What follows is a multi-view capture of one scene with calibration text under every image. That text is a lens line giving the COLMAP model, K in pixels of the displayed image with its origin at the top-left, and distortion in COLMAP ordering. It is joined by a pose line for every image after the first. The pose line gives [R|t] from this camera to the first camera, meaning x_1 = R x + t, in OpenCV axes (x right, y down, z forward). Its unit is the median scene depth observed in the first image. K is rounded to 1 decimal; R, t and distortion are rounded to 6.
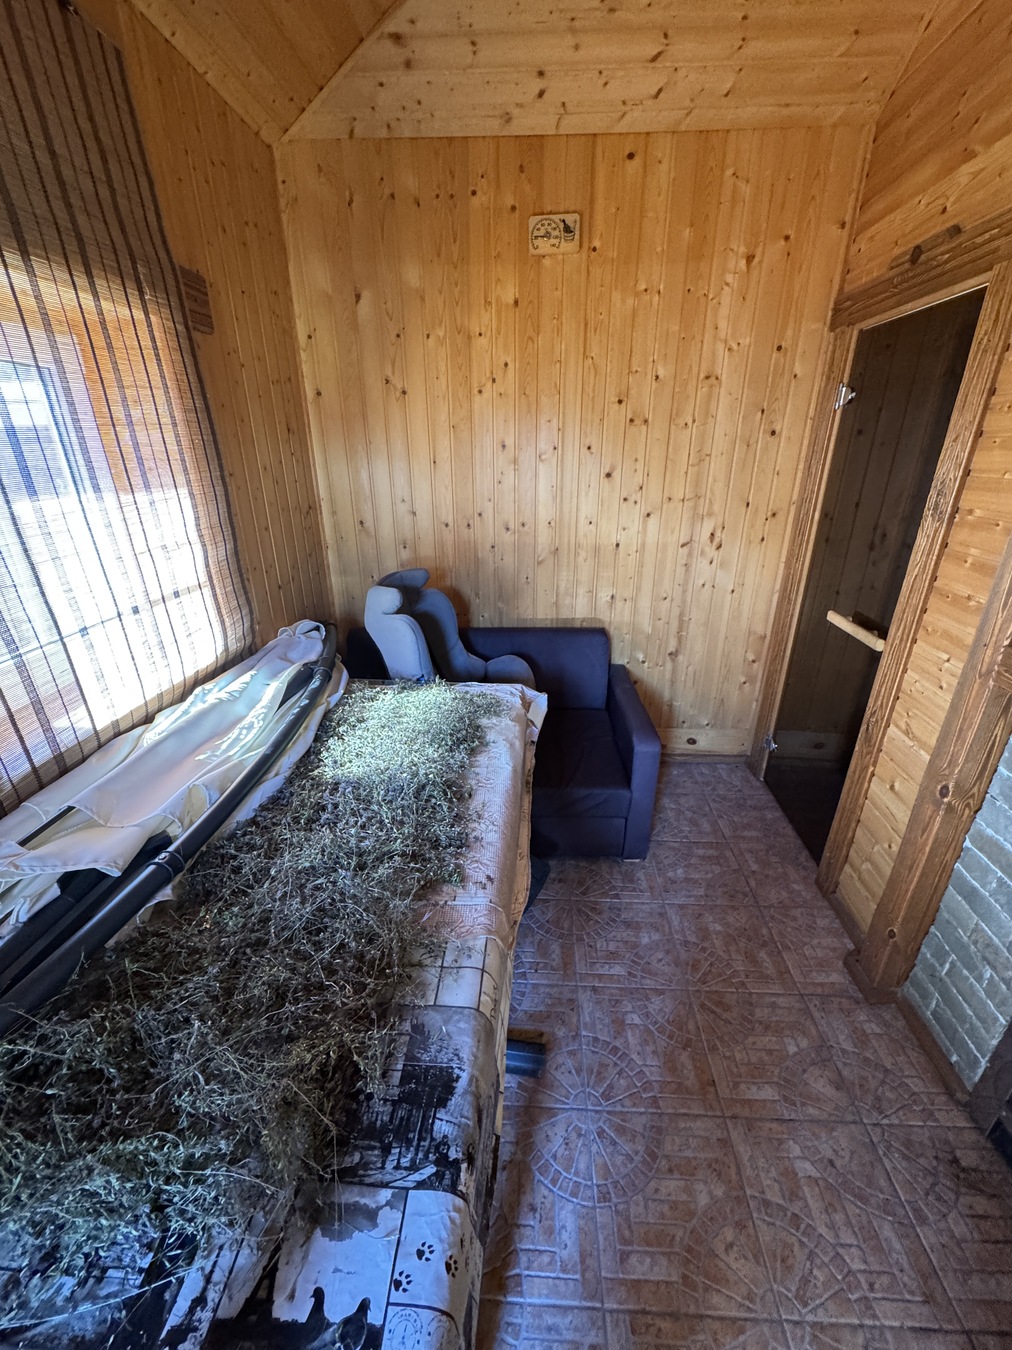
lens RADIAL K [[536.8, 0, 511.4], [0, 536.8, 672.2], [0, 0, 1]] dist [-0.002566, 0.000746]
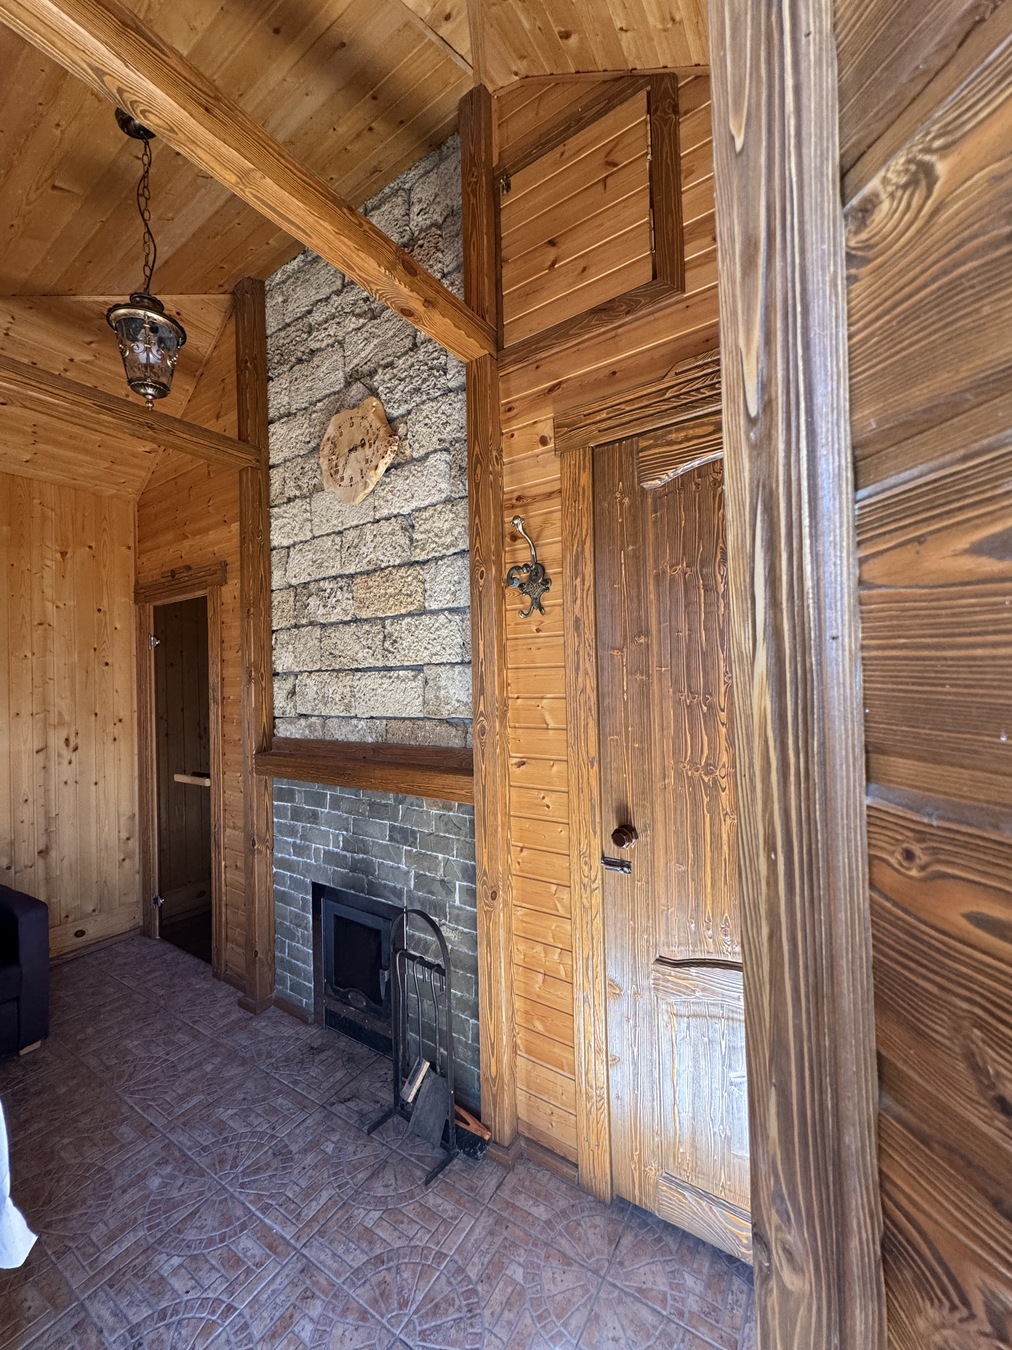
lens RADIAL K [[536.8, 0, 501.3], [0, 536.8, 675.8], [0, 0, 1]] dist [-0.002566, 0.000746]
pose [[0.508163, 0.002257, 0.861258, -0.215448], [0.358155, 0.908877, -0.213701, 0.281197], [-0.783260, 0.417059, 0.461049, -0.490325]]
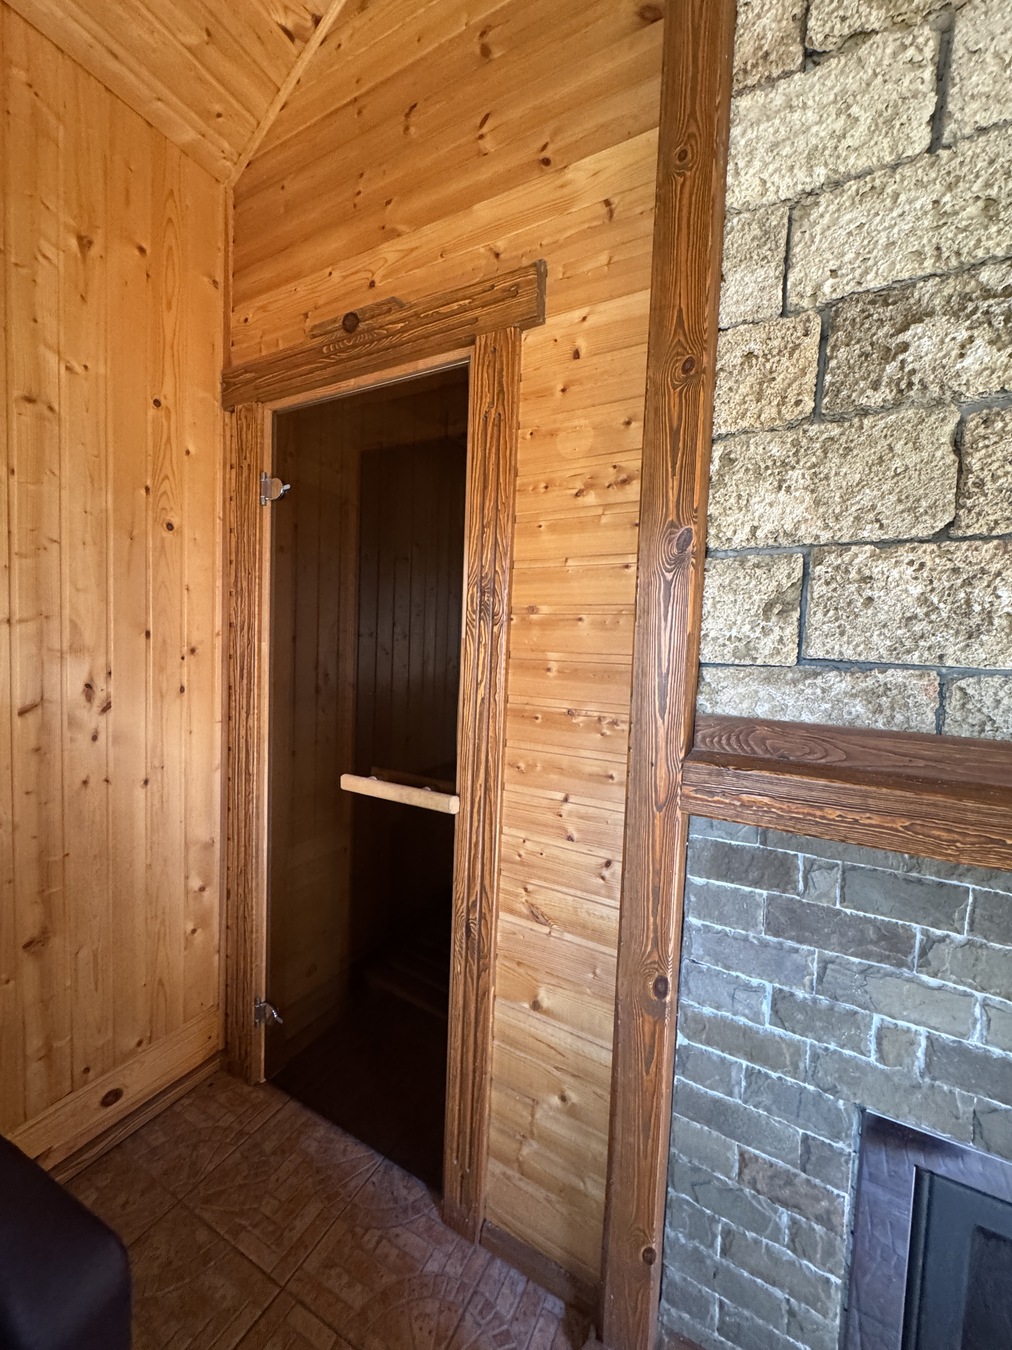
lens RADIAL K [[536.8, 0, 499.7], [0, 536.8, 673.7], [0, 0, 1]] dist [-0.002566, 0.000746]
pose [[0.426590, -0.033623, 0.903820, 0.086869], [0.318130, 0.941028, -0.115146, -0.098683], [-0.846649, 0.336653, 0.412130, 0.546684]]
